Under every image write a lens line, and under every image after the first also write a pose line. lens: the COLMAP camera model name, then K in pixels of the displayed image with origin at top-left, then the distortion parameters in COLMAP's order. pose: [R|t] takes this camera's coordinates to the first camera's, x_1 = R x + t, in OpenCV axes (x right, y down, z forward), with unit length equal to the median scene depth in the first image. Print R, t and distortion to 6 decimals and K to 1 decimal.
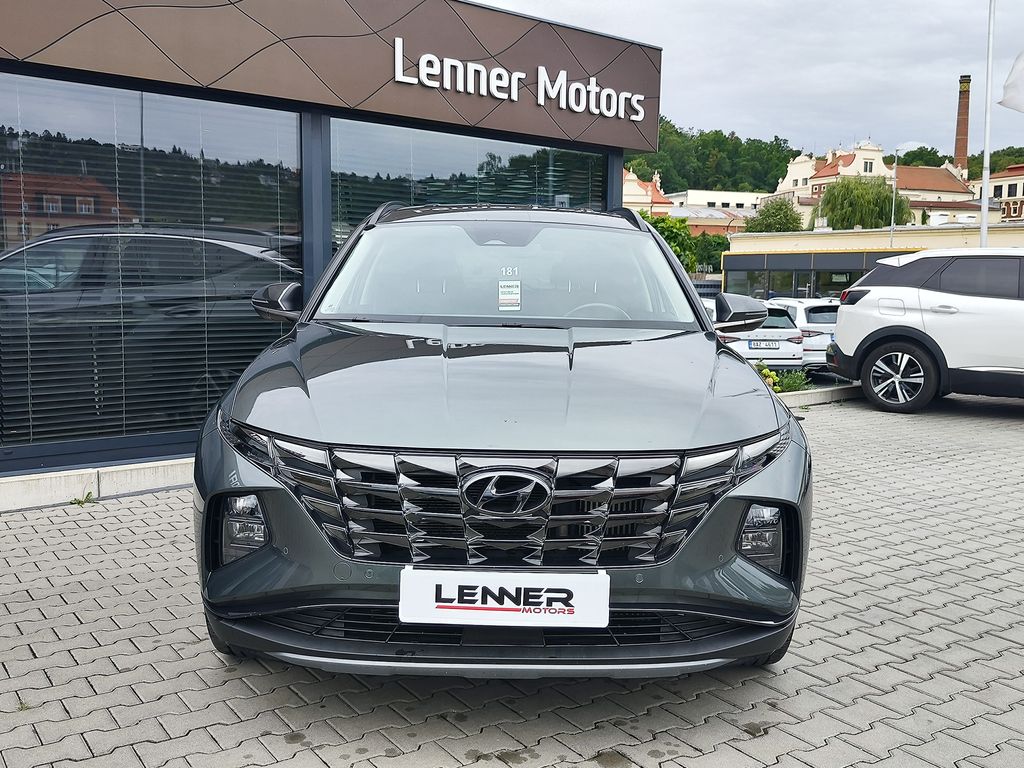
lens RADIAL K [[1109.6, 0, 494.1], [0, 1109.6, 385.2], [0, 0, 1]] dist [0.007561, -0.015493]
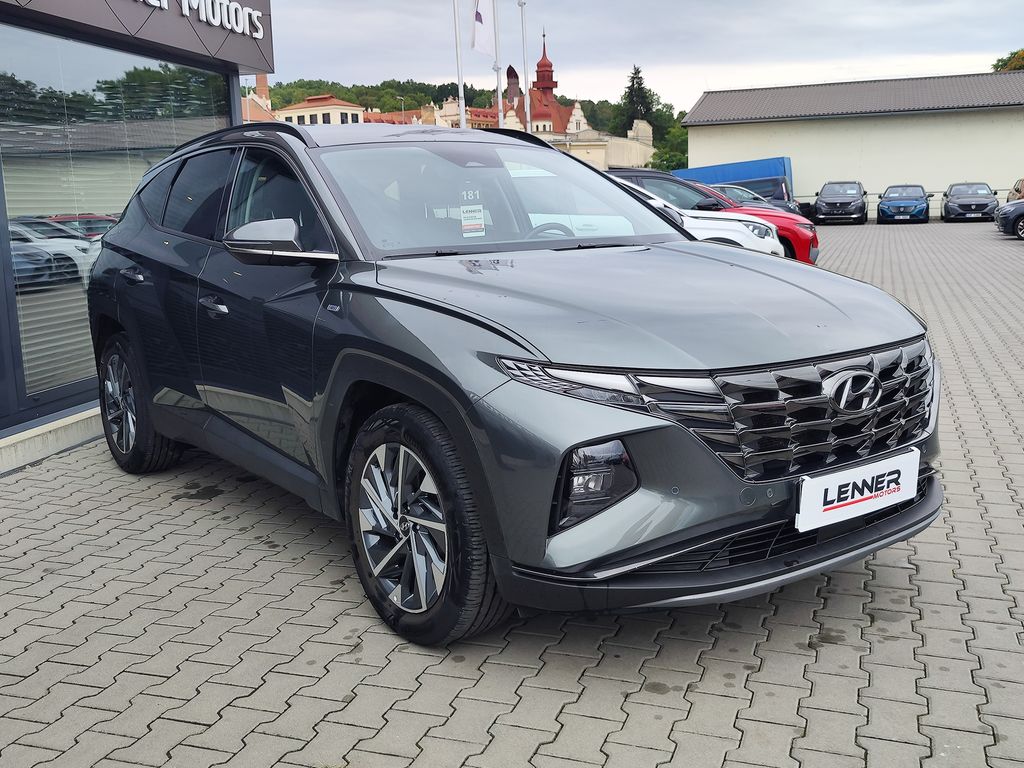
lens RADIAL K [[1109.6, 0, 494.1], [0, 1109.6, 385.2], [0, 0, 1]] dist [0.007561, -0.015493]
pose [[0.783782, -0.141161, 0.604780, -0.849289], [0.104893, 0.989924, 0.095117, -0.044144], [-0.612113, -0.011114, 0.790692, 0.348145]]
